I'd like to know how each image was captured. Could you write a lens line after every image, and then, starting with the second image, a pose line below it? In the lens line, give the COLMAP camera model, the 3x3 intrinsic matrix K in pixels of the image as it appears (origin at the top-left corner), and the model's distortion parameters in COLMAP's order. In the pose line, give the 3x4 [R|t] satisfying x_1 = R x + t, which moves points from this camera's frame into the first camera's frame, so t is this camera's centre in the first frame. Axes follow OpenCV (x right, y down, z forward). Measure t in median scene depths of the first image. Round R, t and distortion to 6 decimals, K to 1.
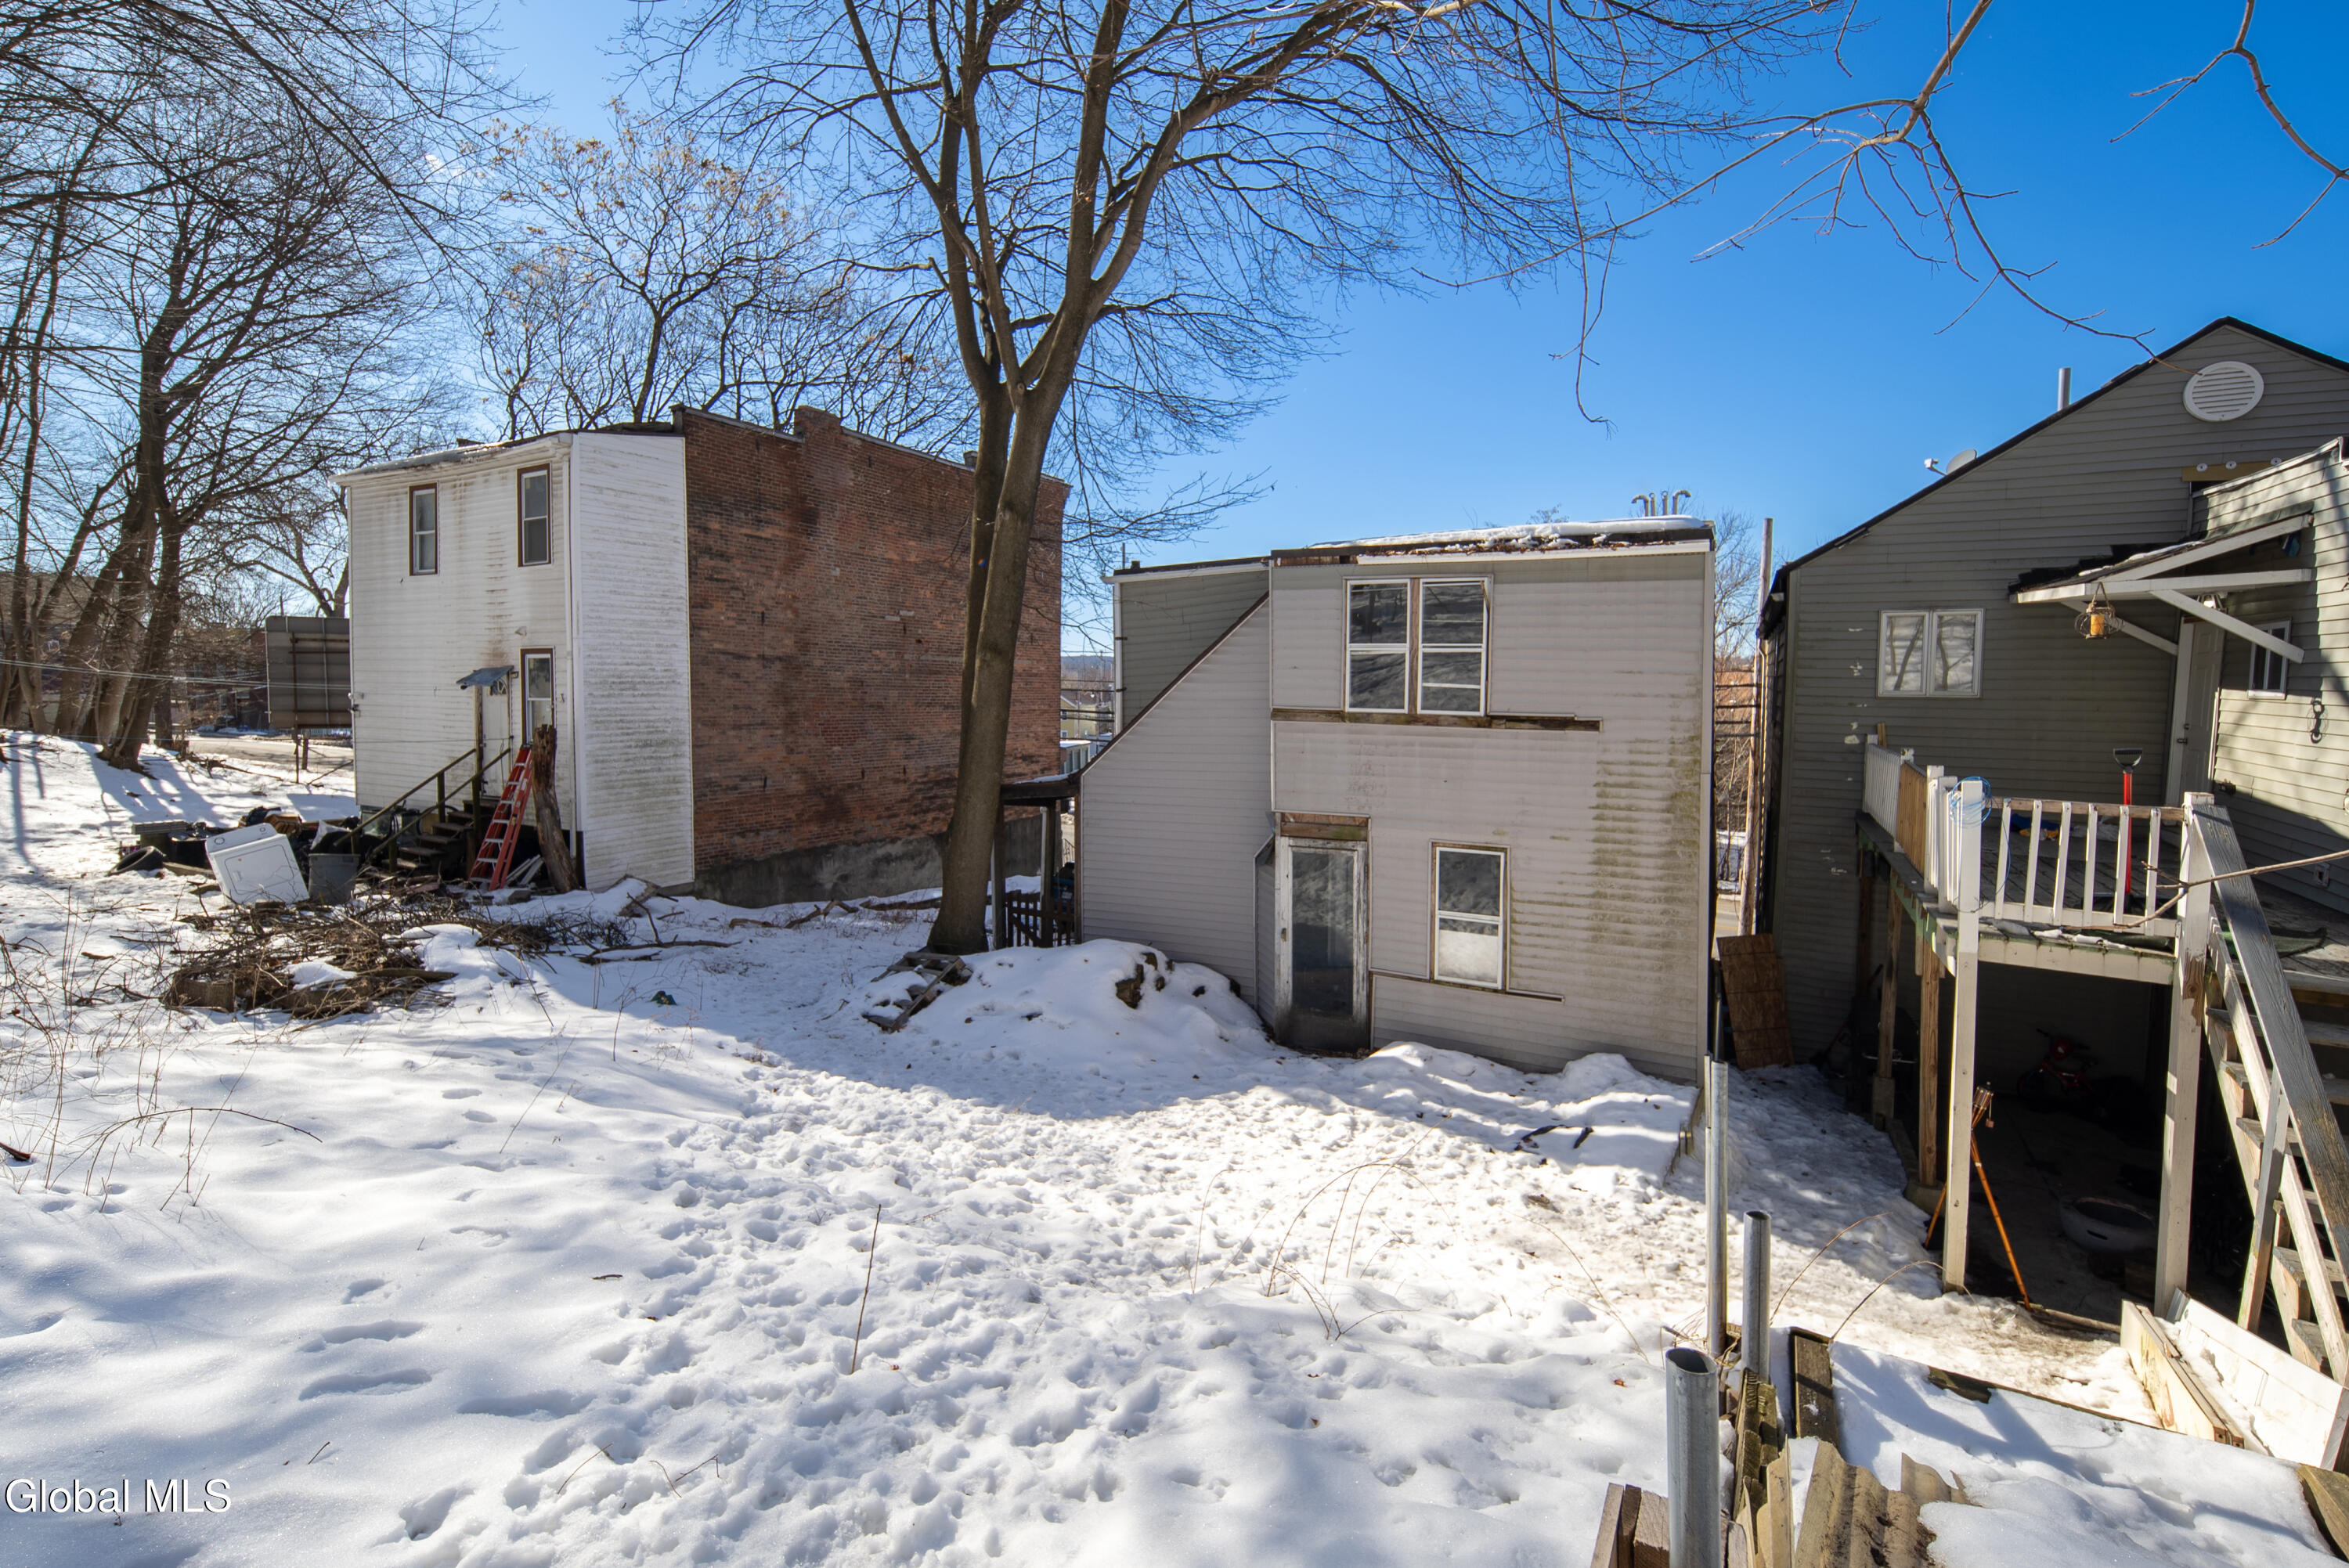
lens RADIAL K [[1042.9, 0, 1170.5], [0, 1042.9, 730.2], [0, 0, 1]] dist [0.000309, -0.000048]
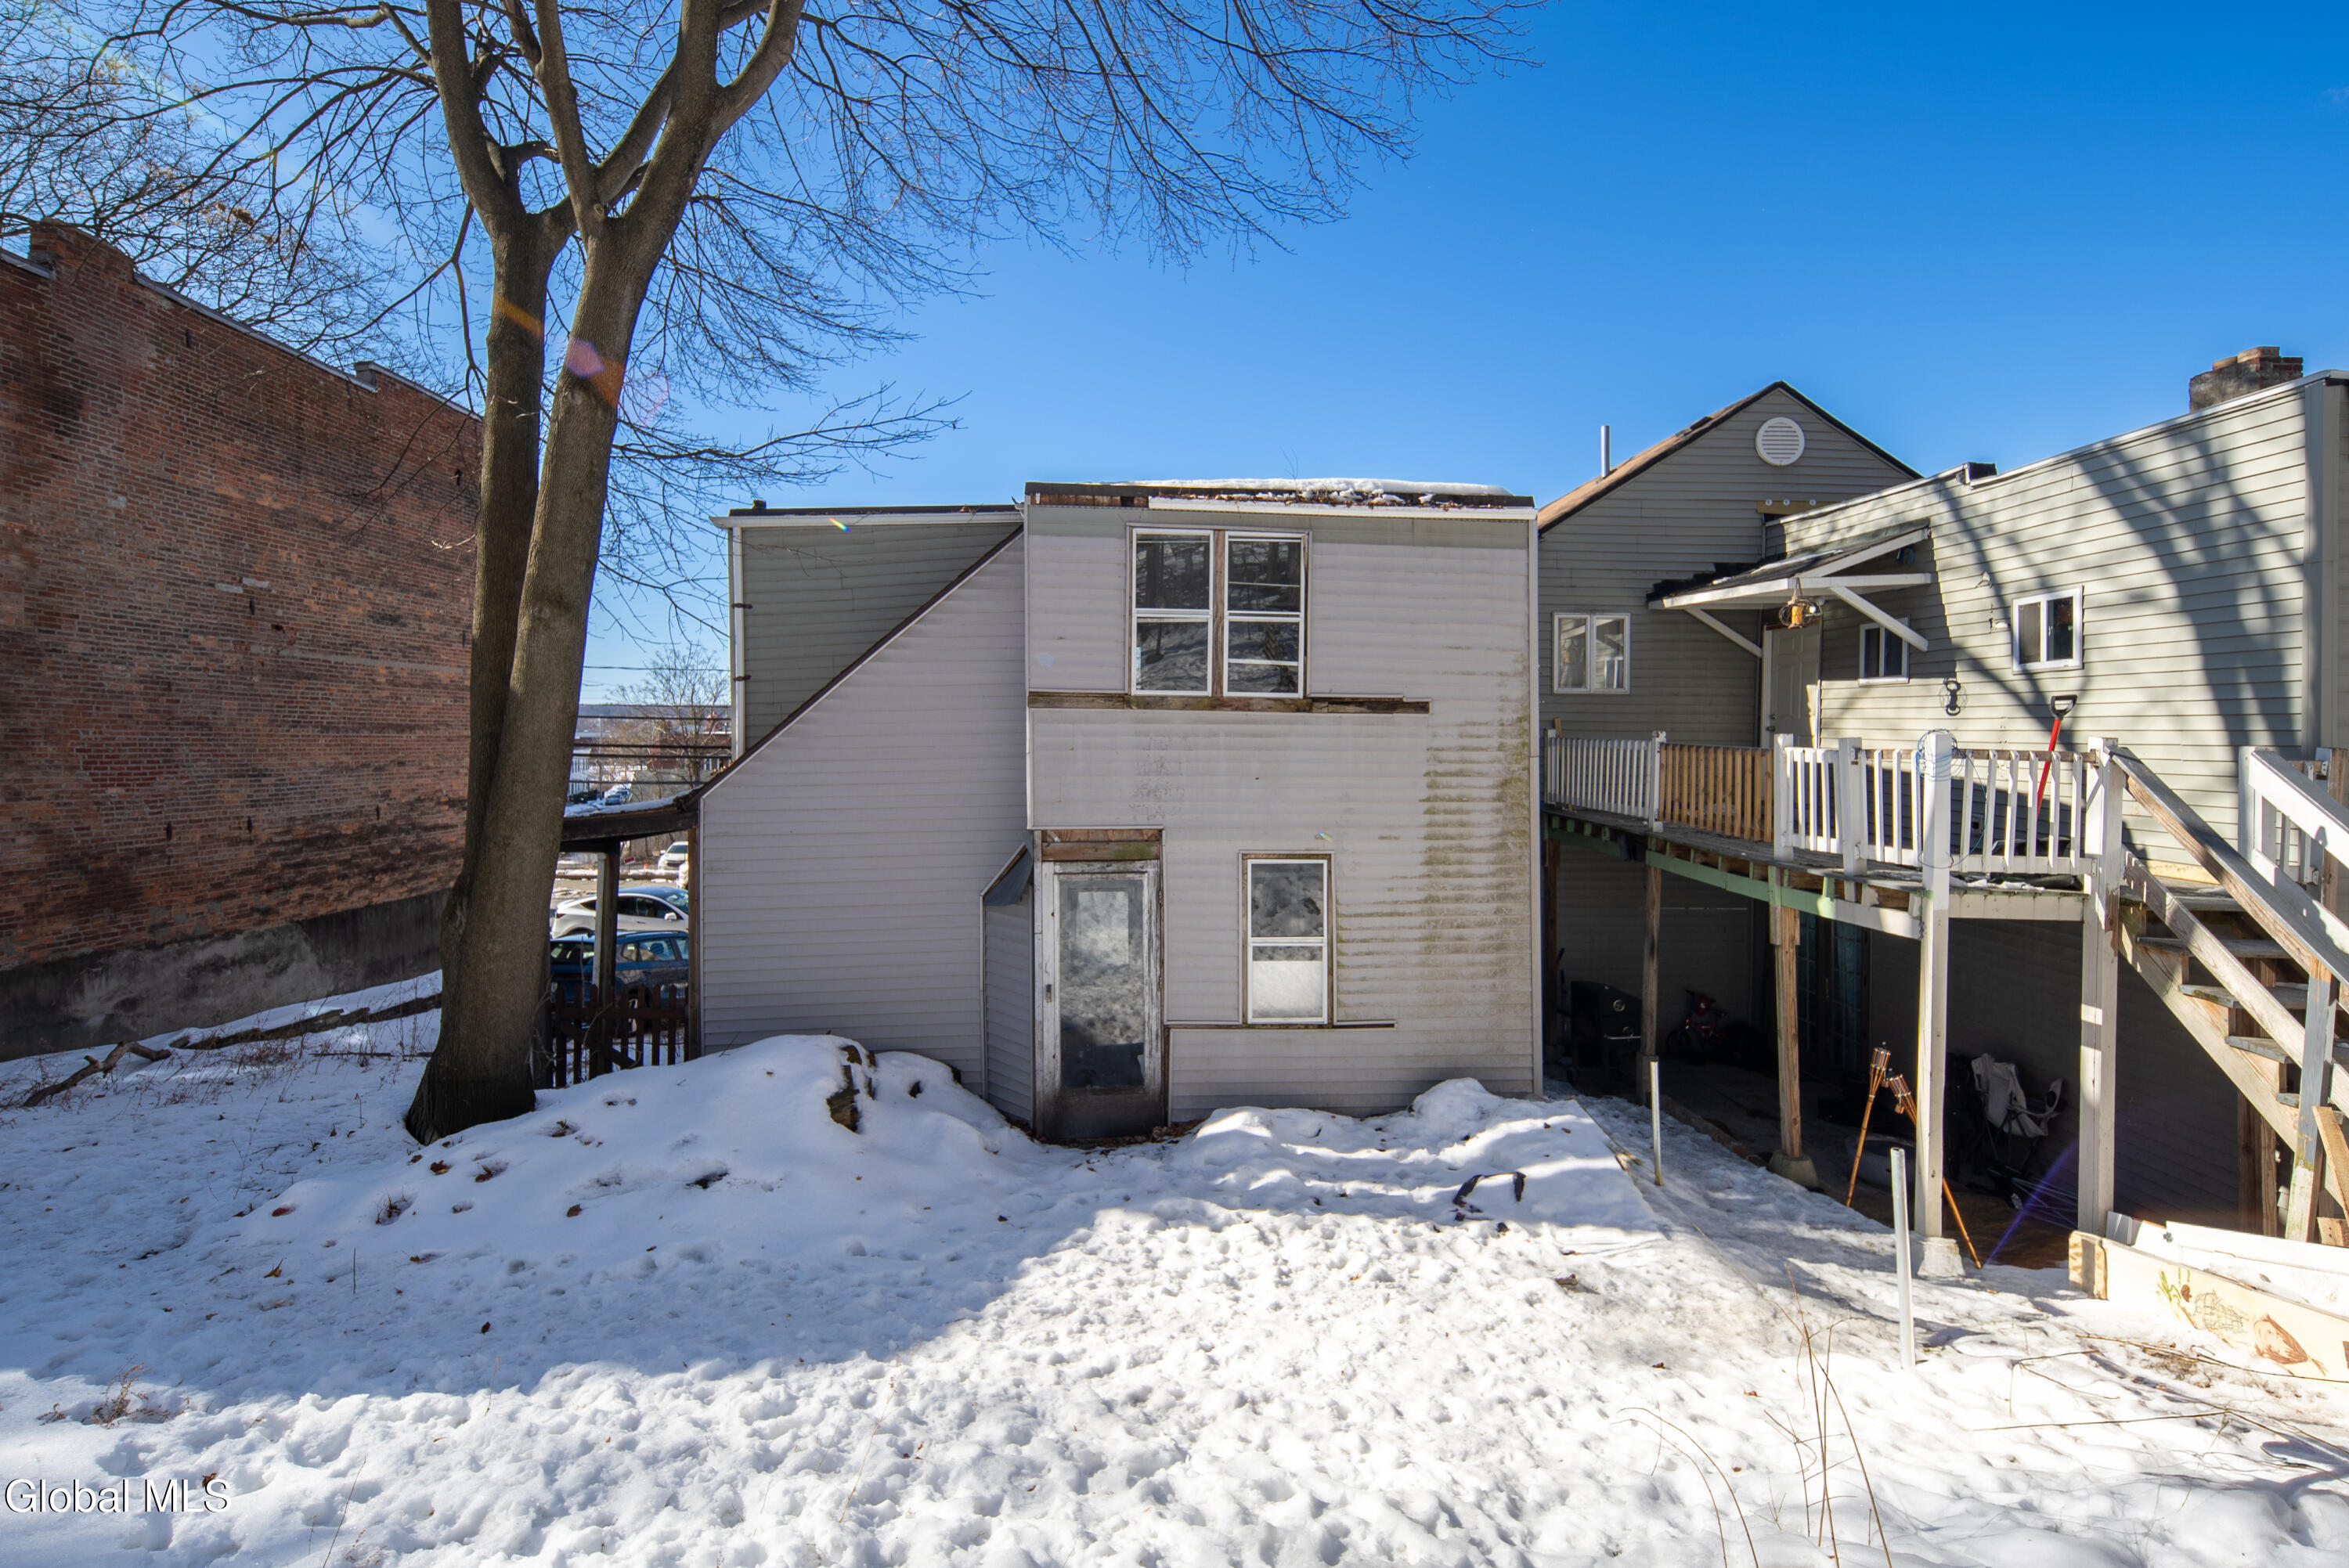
lens RADIAL K [[1038.5, 0, 1175.0], [0, 1038.5, 735.7], [0, 0, 1]] dist [0.001186, -0.001004]
pose [[0.855200, -0.002167, 0.518293, -0.225184], [0.023274, 0.999143, -0.034225, 0.043486], [-0.517775, 0.041332, 0.854518, 0.345733]]
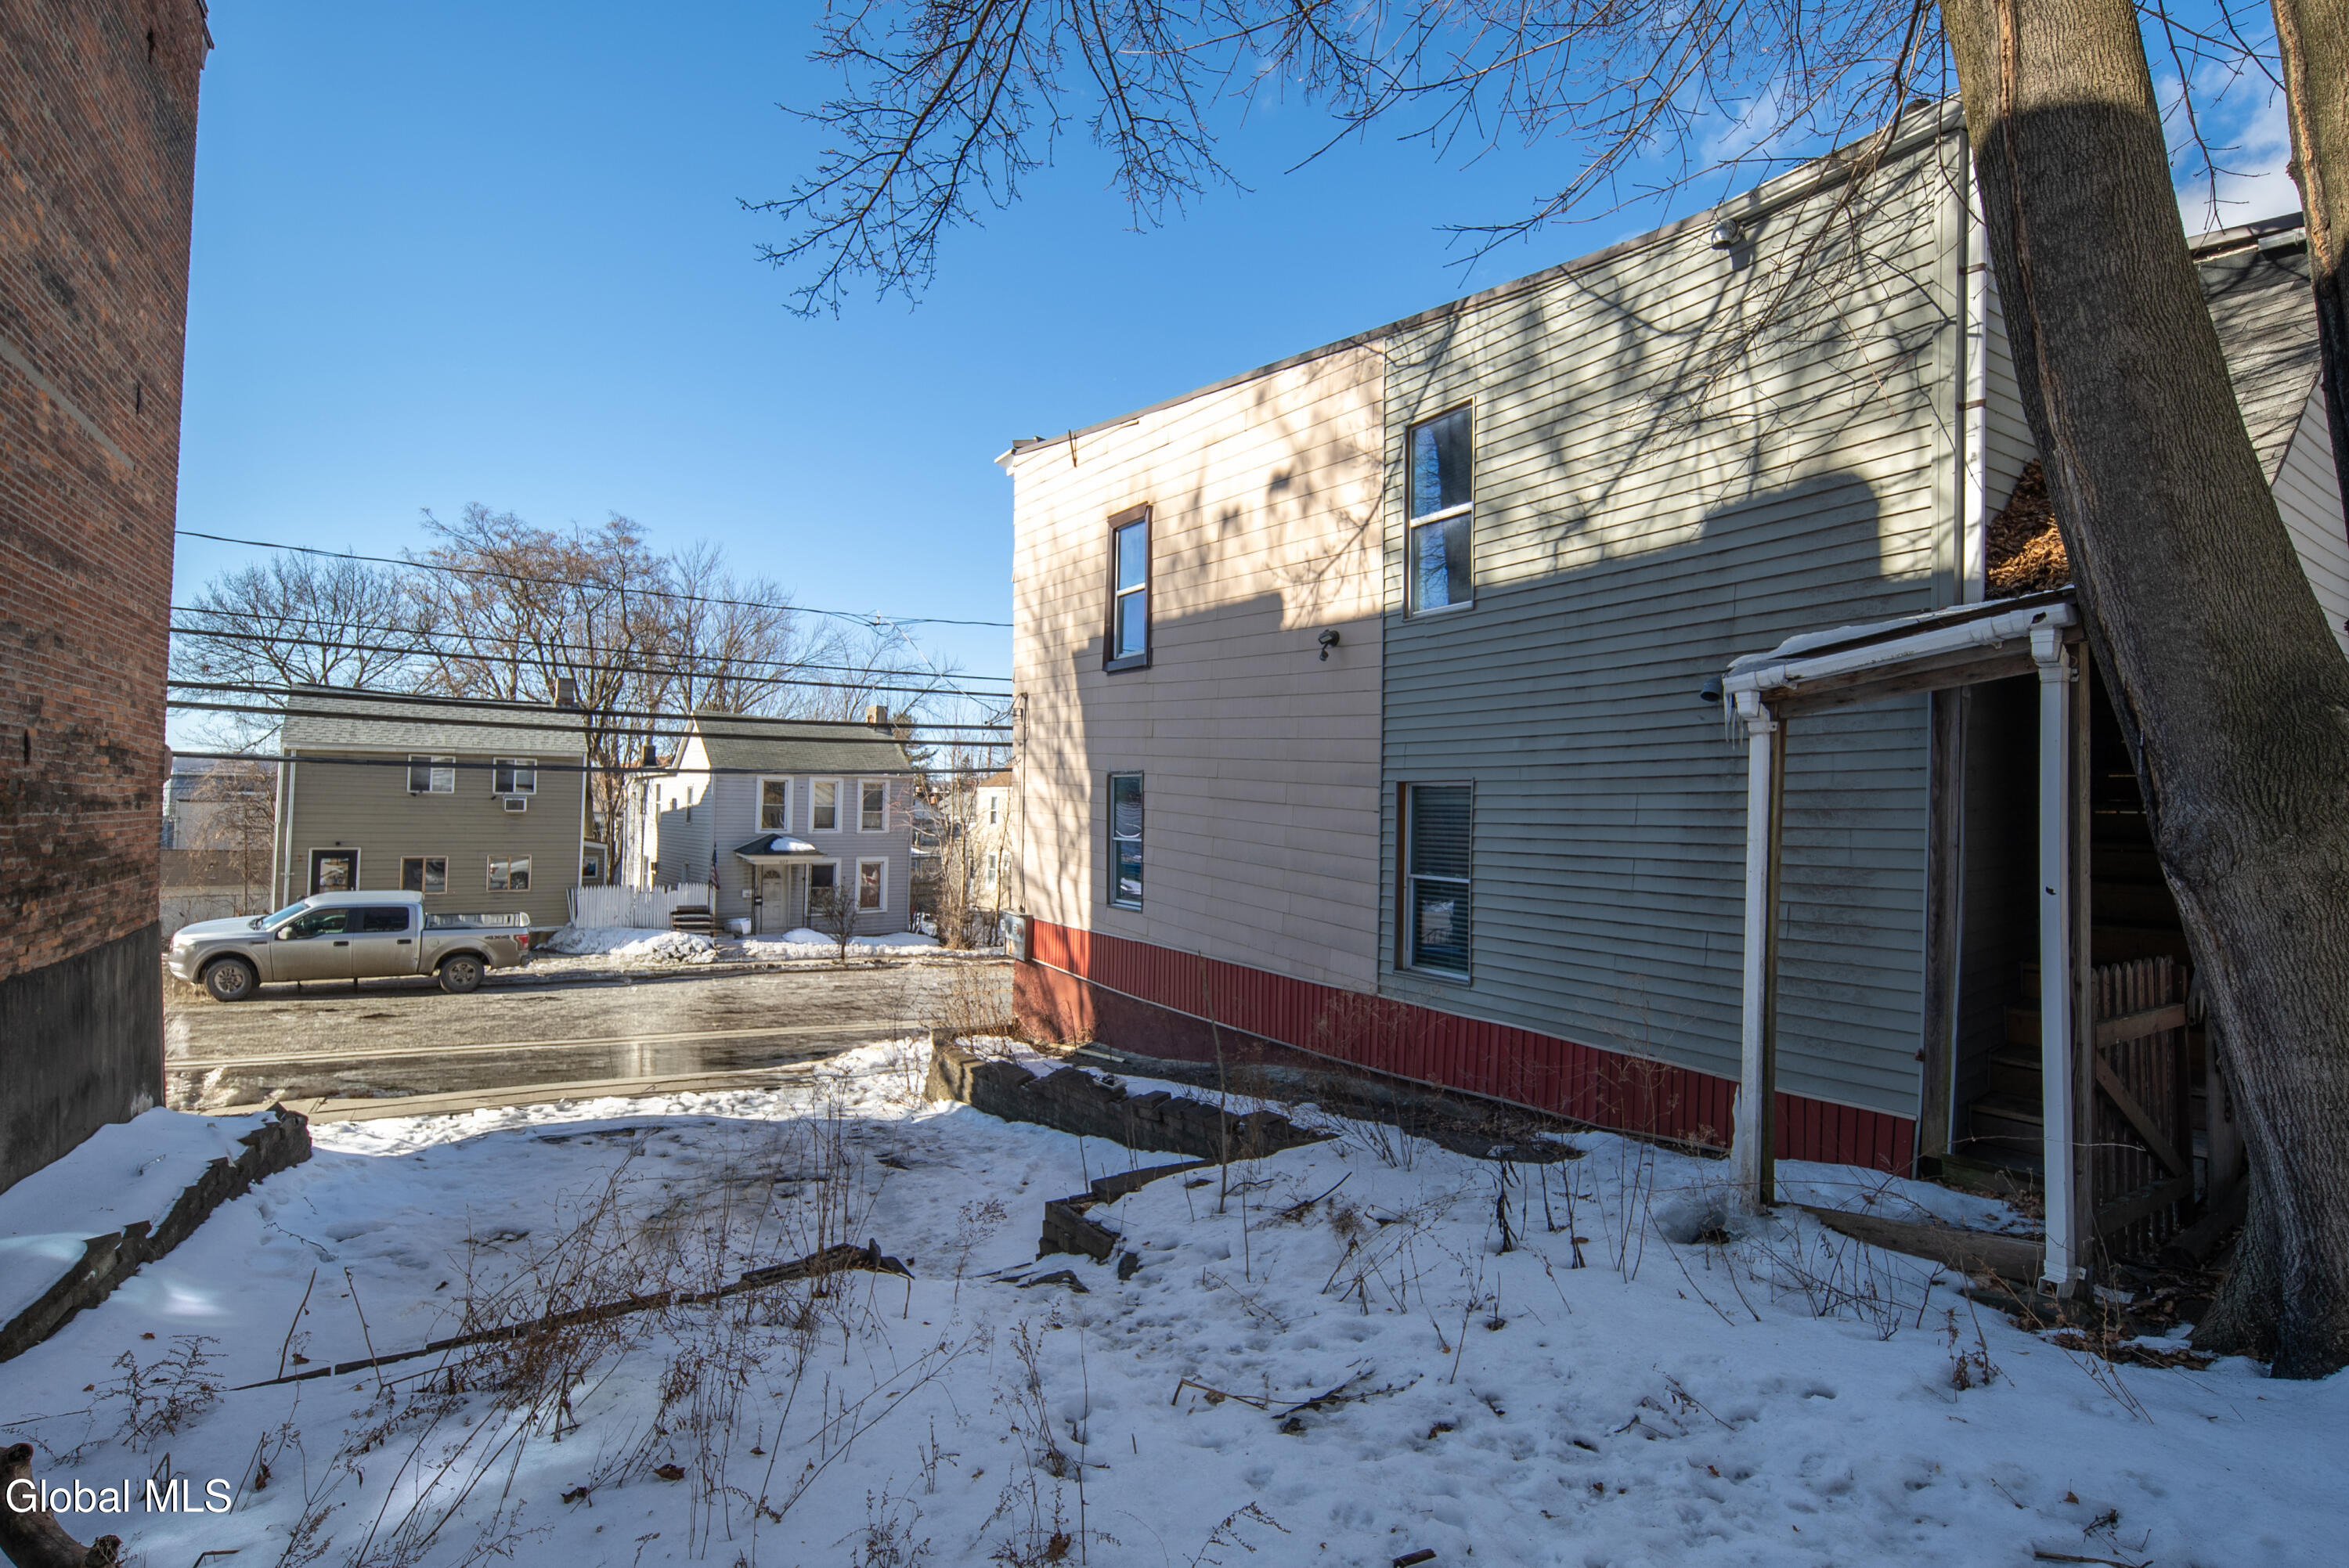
lens RADIAL K [[1039.5, 0, 1182.8], [0, 1039.5, 784.9], [0, 0, 1]] dist [0.000414, -0.000580]
pose [[0.461237, 0.025680, 0.886905, -0.723526], [0.023474, 0.998878, -0.041130, 0.152789], [-0.886966, 0.039790, 0.460117, 1.493260]]
